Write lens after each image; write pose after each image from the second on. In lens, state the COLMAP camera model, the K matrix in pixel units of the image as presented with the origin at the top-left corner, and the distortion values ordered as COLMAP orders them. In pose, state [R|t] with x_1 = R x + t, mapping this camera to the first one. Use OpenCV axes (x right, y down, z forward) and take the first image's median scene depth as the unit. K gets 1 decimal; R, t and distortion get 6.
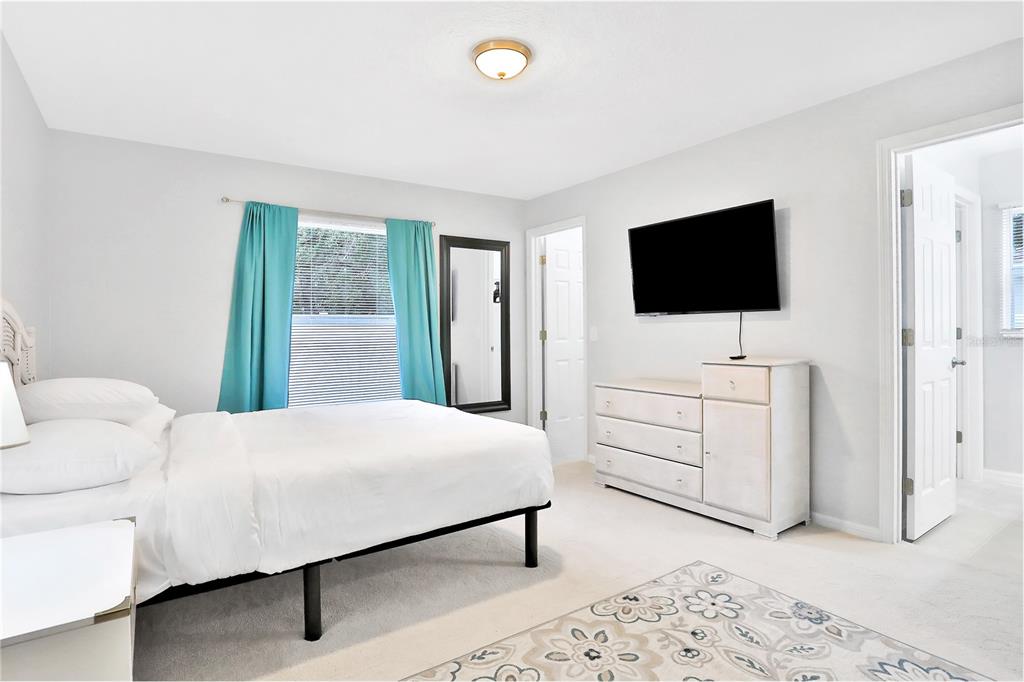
lens RADIAL K [[533.5, 0, 510.2], [0, 533.5, 335.1], [0, 0, 1]] dist [-0.075752, 0.037199]
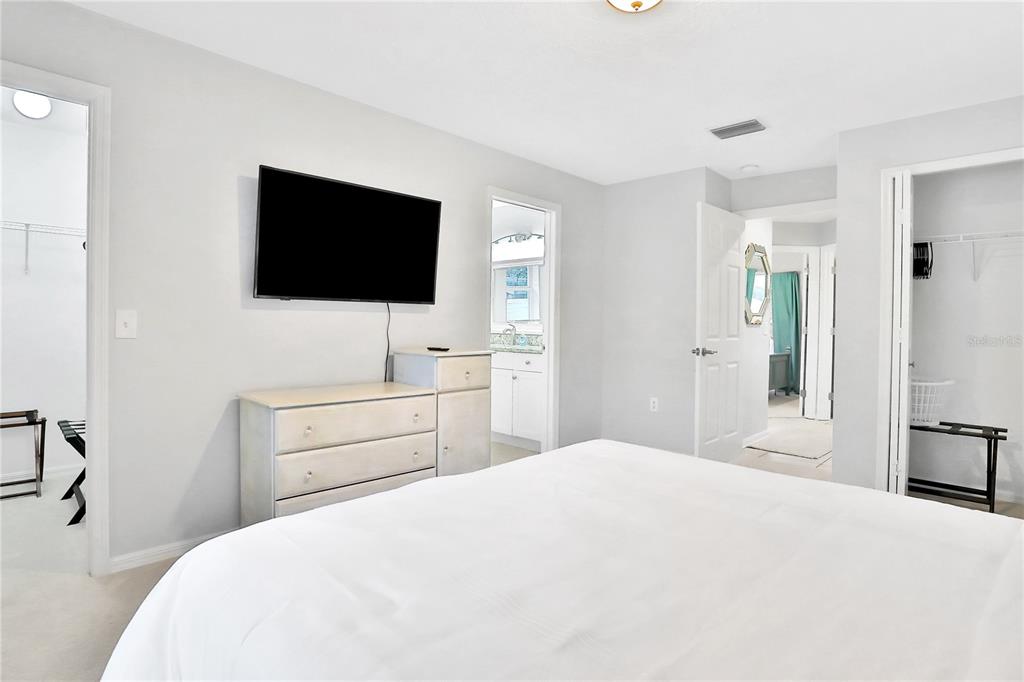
lens RADIAL K [[533.5, 0, 510.2], [0, 533.5, 335.1], [0, 0, 1]] dist [-0.075752, 0.037199]
pose [[-0.175300, -0.014033, 0.984415, -0.550980], [-0.001041, 0.999900, 0.014068, 0.001124], [-0.984515, 0.001441, -0.175297, 0.955351]]
